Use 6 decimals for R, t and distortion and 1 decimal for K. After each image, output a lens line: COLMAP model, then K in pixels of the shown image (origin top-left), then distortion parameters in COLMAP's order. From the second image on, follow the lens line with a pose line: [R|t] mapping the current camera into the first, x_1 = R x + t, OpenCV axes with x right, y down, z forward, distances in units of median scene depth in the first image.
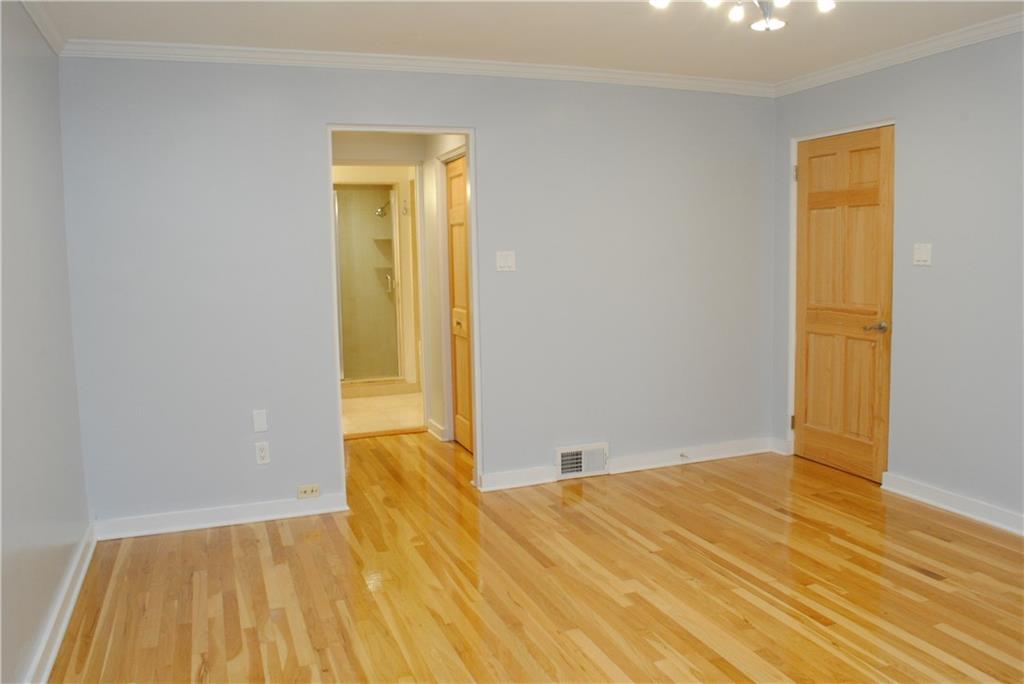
lens RADIAL K [[811.9, 0, 524.8], [0, 811.9, 337.0], [0, 0, 1]] dist [-0.085751, 0.013826]
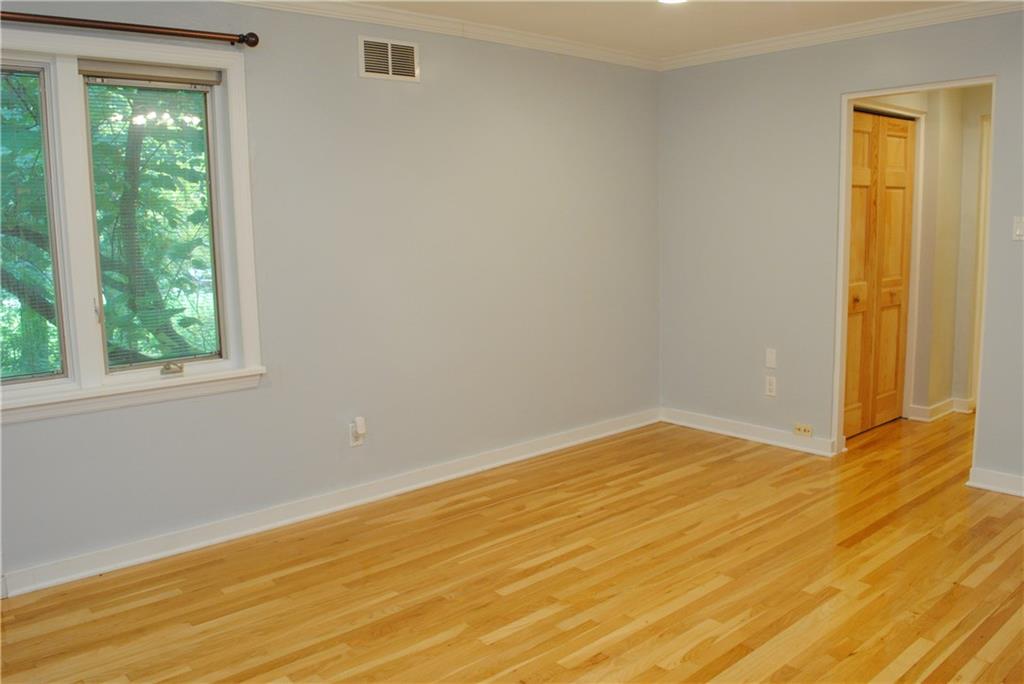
lens RADIAL K [[811.9, 0, 524.8], [0, 811.9, 337.0], [0, 0, 1]] dist [-0.085751, 0.013826]
pose [[0.340480, 0.147335, -0.928637, 0.754937], [-0.087899, 0.988309, 0.124575, -0.049898], [0.936134, 0.039211, 0.349450, 0.297760]]
